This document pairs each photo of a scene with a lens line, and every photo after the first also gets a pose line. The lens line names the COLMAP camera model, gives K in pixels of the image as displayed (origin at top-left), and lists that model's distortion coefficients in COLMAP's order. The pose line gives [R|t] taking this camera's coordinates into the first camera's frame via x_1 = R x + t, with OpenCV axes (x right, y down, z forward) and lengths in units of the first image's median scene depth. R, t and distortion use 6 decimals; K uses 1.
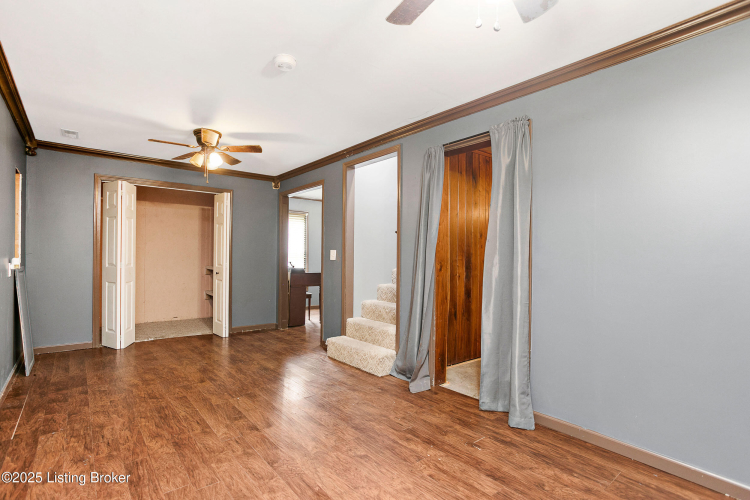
lens RADIAL K [[368.5, 0, 374.2], [0, 368.5, 252.9], [0, 0, 1]] dist [0.001452, 0.000599]
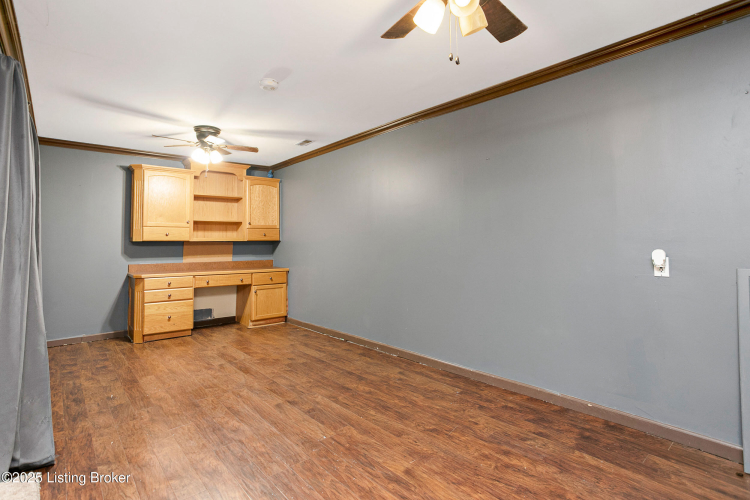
lens RADIAL K [[368.5, 0, 375.6], [0, 368.5, 247.9], [0, 0, 1]] dist [0.001452, 0.000599]
pose [[-0.999618, 0.000098, -0.027637, -0.525451], [0.000176, 0.999996, -0.002815, 0.018403], [0.027636, -0.002819, -0.999614, 2.031183]]
